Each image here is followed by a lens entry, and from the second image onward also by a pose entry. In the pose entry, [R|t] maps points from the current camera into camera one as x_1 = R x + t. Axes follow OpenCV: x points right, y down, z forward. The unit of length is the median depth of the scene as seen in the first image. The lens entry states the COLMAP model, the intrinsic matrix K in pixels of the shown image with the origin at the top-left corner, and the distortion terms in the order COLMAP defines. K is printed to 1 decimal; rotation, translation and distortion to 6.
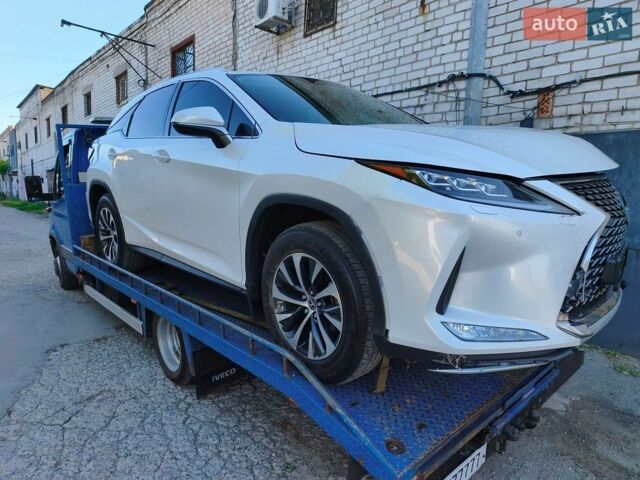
lens RADIAL K [[454.5, 0, 322.6], [0, 454.5, 240.7], [0, 0, 1]] dist [0.039753, -0.030812]
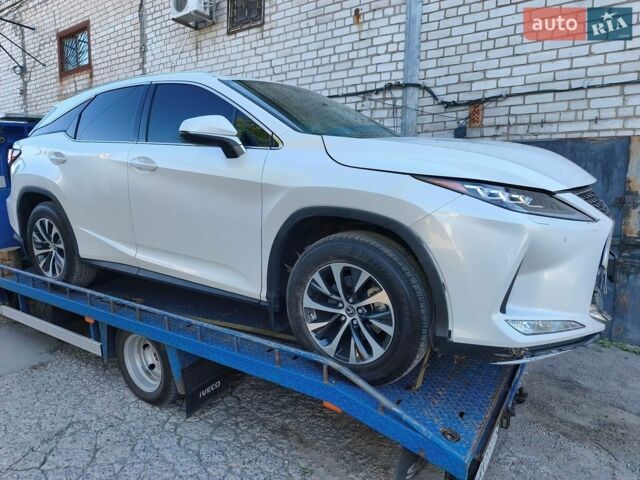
lens RADIAL K [[454.5, 0, 324.4], [0, 454.5, 240.5], [0, 0, 1]] dist [0.039753, -0.030812]
pose [[0.968782, -0.040346, 0.244611, -0.198555], [0.038352, 0.999181, 0.012913, -0.022822], [-0.244932, -0.003129, 0.969535, 0.004316]]
